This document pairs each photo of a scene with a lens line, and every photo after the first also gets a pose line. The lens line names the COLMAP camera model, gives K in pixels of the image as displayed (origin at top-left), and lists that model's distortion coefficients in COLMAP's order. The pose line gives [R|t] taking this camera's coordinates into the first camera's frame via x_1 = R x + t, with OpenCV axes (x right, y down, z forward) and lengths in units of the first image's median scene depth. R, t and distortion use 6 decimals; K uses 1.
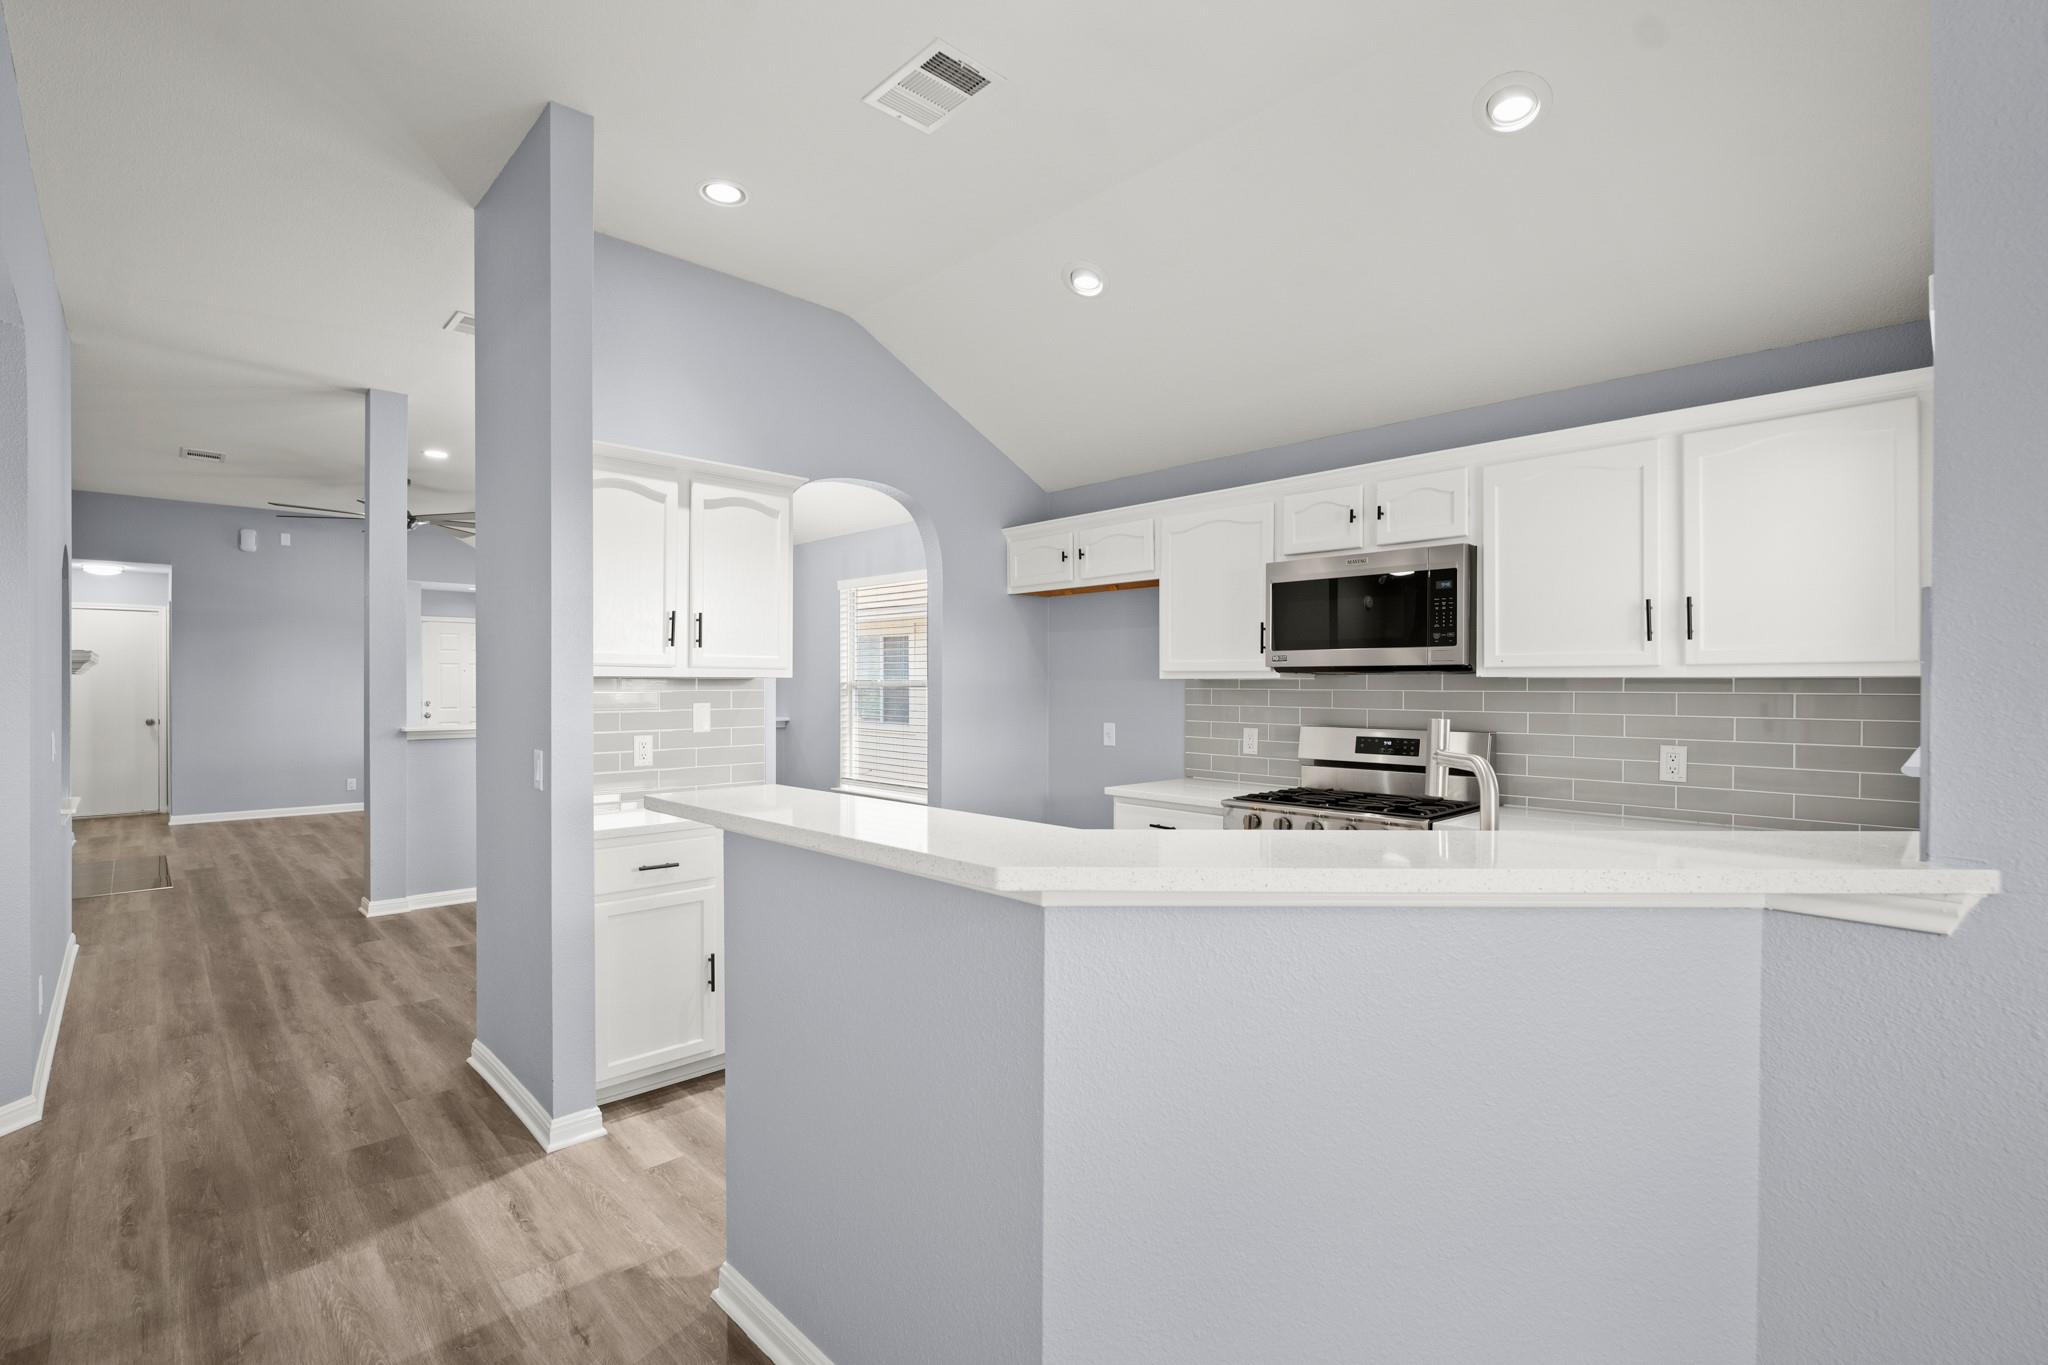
lens RADIAL K [[910.3, 0, 1005.3], [0, 910.3, 685.8], [0, 0, 1]] dist [0.017502, -0.002215]
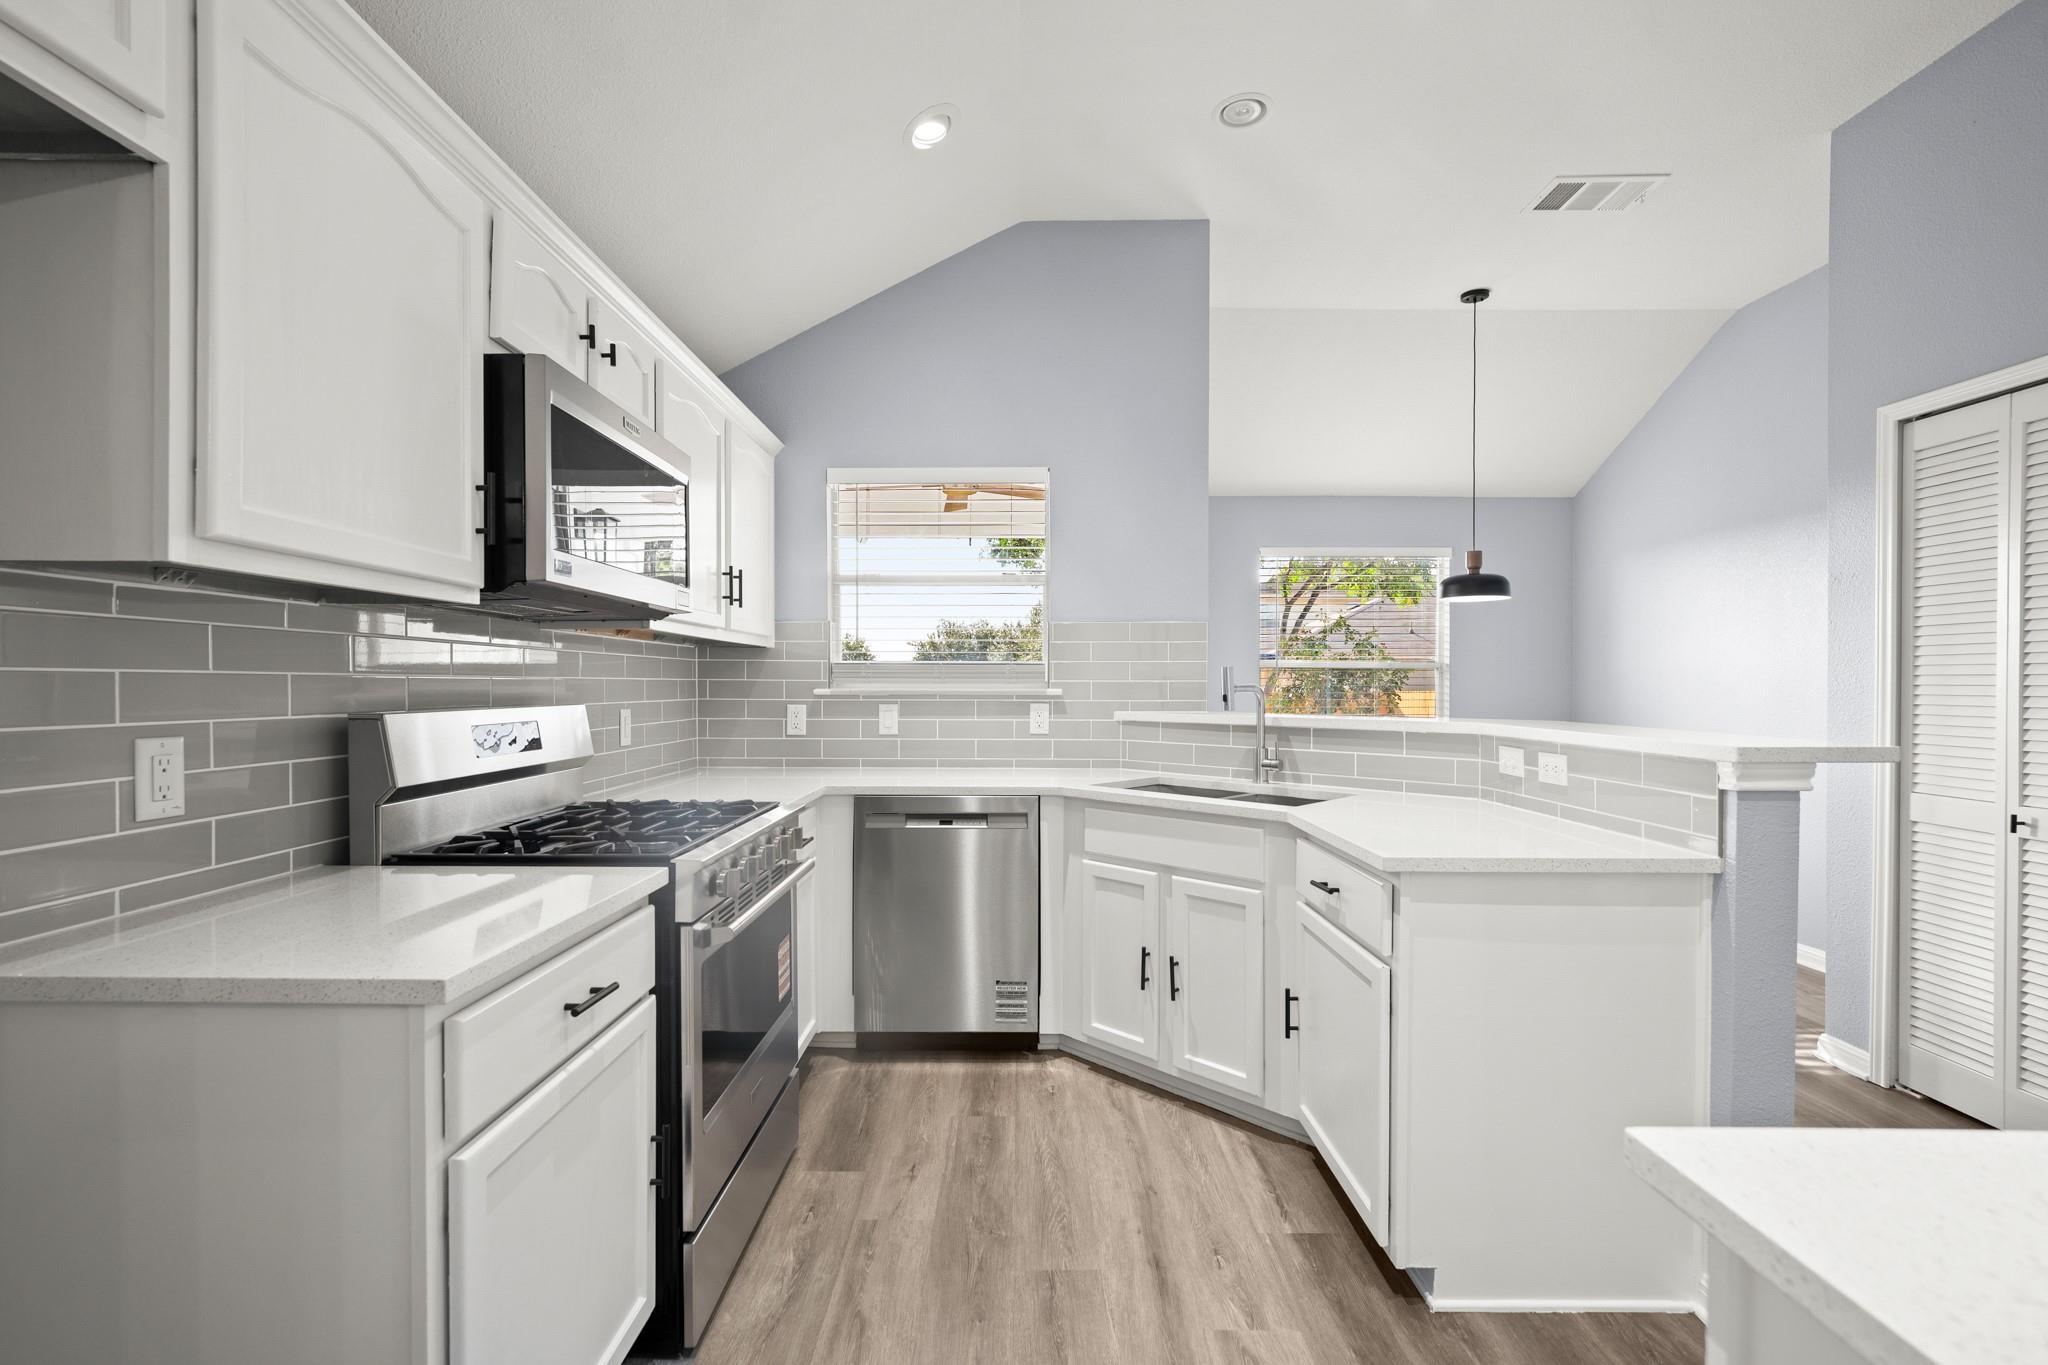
lens RADIAL K [[910.3, 0, 1007.1], [0, 910.3, 686.6], [0, 0, 1]] dist [0.017502, -0.002215]
pose [[-0.718272, -0.002788, 0.695757, -0.077034], [-0.001310, 0.999996, 0.002655, 0.012723], [-0.695761, 0.000995, -0.718273, 0.474991]]
